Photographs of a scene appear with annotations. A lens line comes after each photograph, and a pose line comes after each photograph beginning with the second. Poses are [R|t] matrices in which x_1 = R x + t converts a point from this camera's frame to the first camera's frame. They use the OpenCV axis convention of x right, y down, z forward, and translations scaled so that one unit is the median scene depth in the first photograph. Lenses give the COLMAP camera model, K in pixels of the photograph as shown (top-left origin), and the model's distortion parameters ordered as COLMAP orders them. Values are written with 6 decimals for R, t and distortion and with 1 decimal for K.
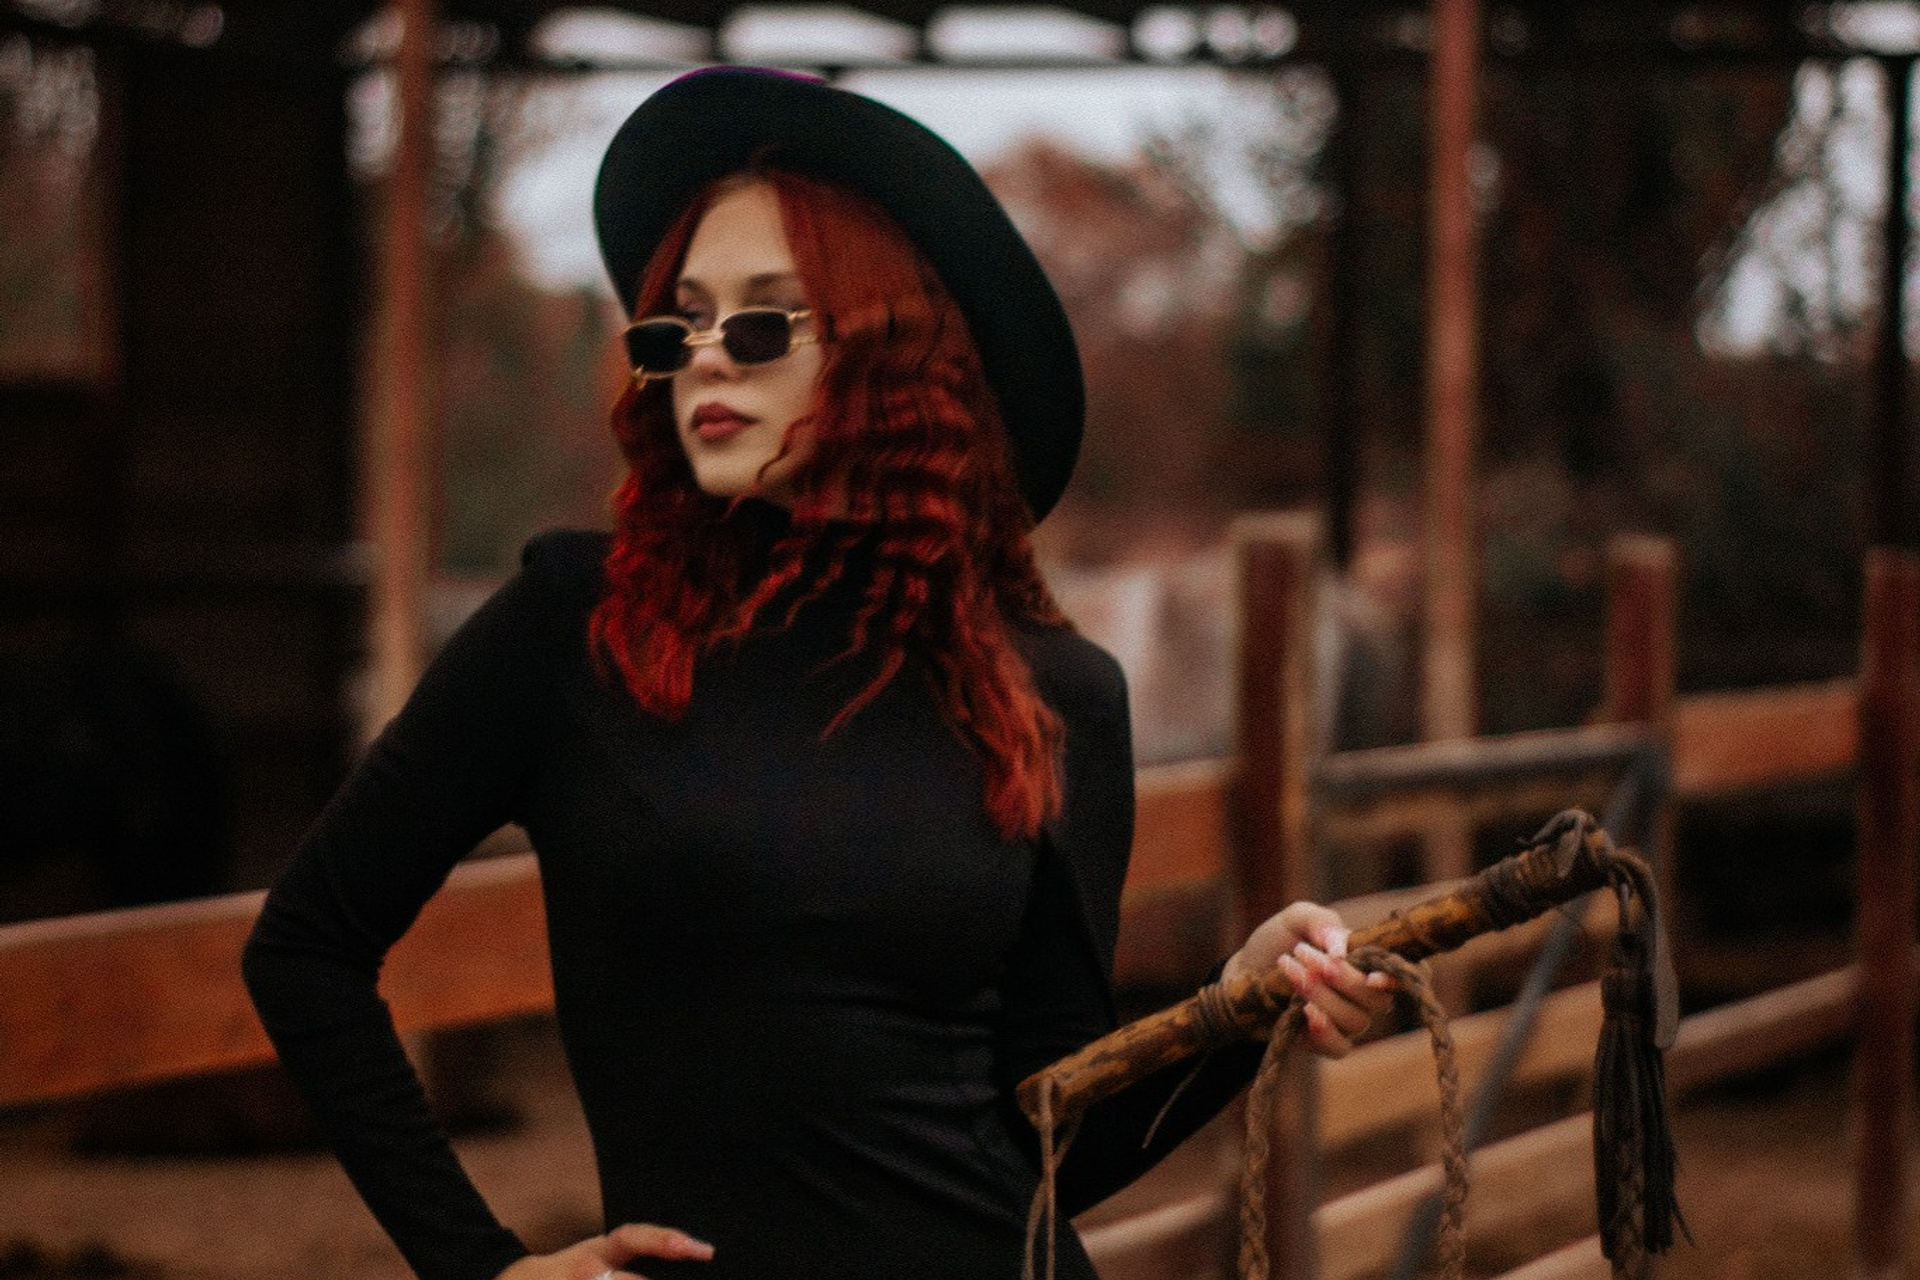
lens RADIAL K [[6542.0, 0, 959.2], [0, 6542.0, 639.7], [0, 0, 1]] dist [-0.130218, 0.000000]
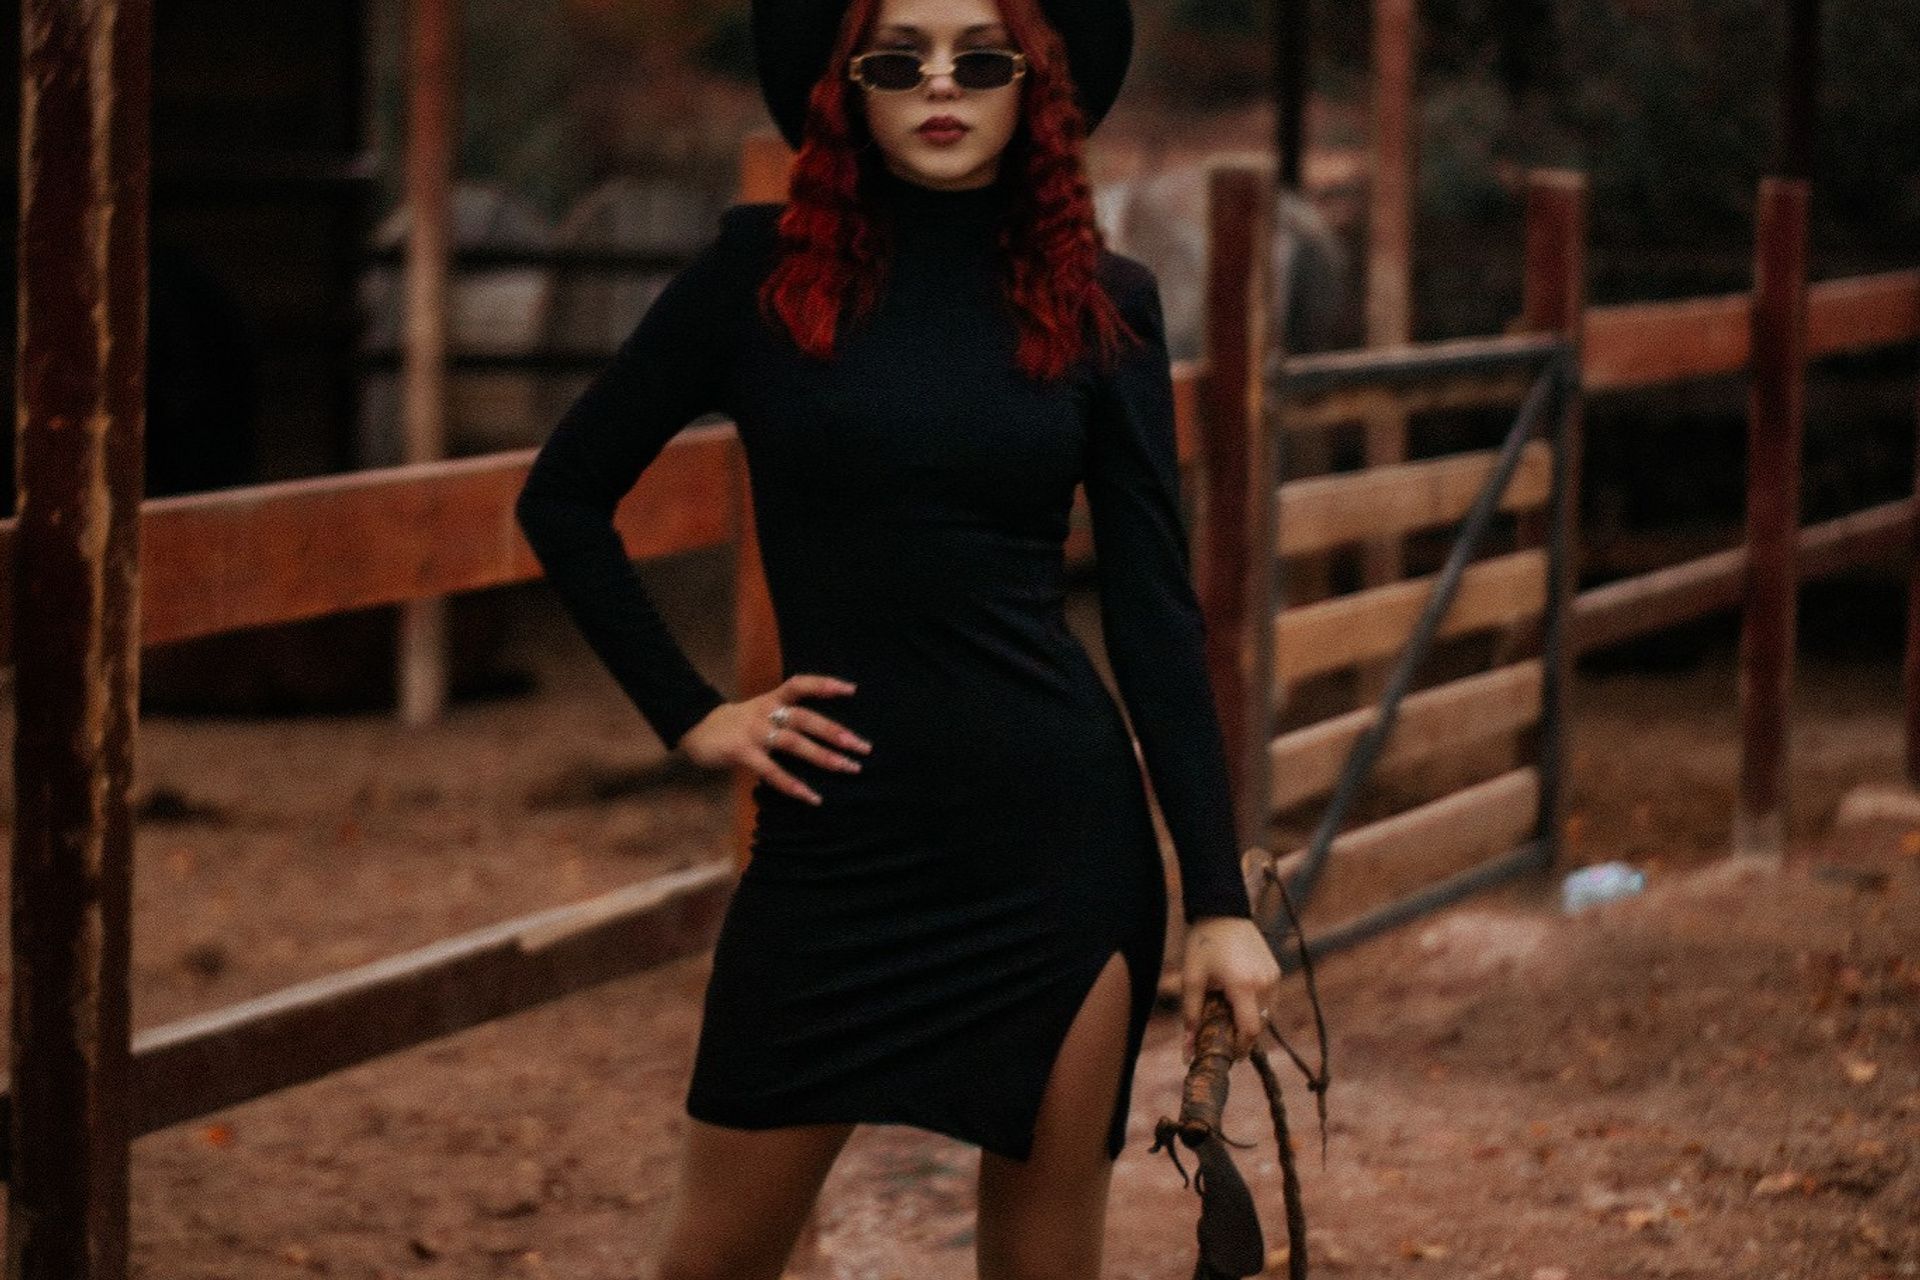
lens RADIAL K [[6542.0, 0, 960.8], [0, 6542.0, 641.7], [0, 0, 1]] dist [-0.130218, 0.000000]
pose [[0.999935, 0.006280, 0.009548, -0.010079], [-0.006864, 0.998025, 0.062437, -0.003118], [-0.009137, -0.062499, 0.998003, -0.140314]]
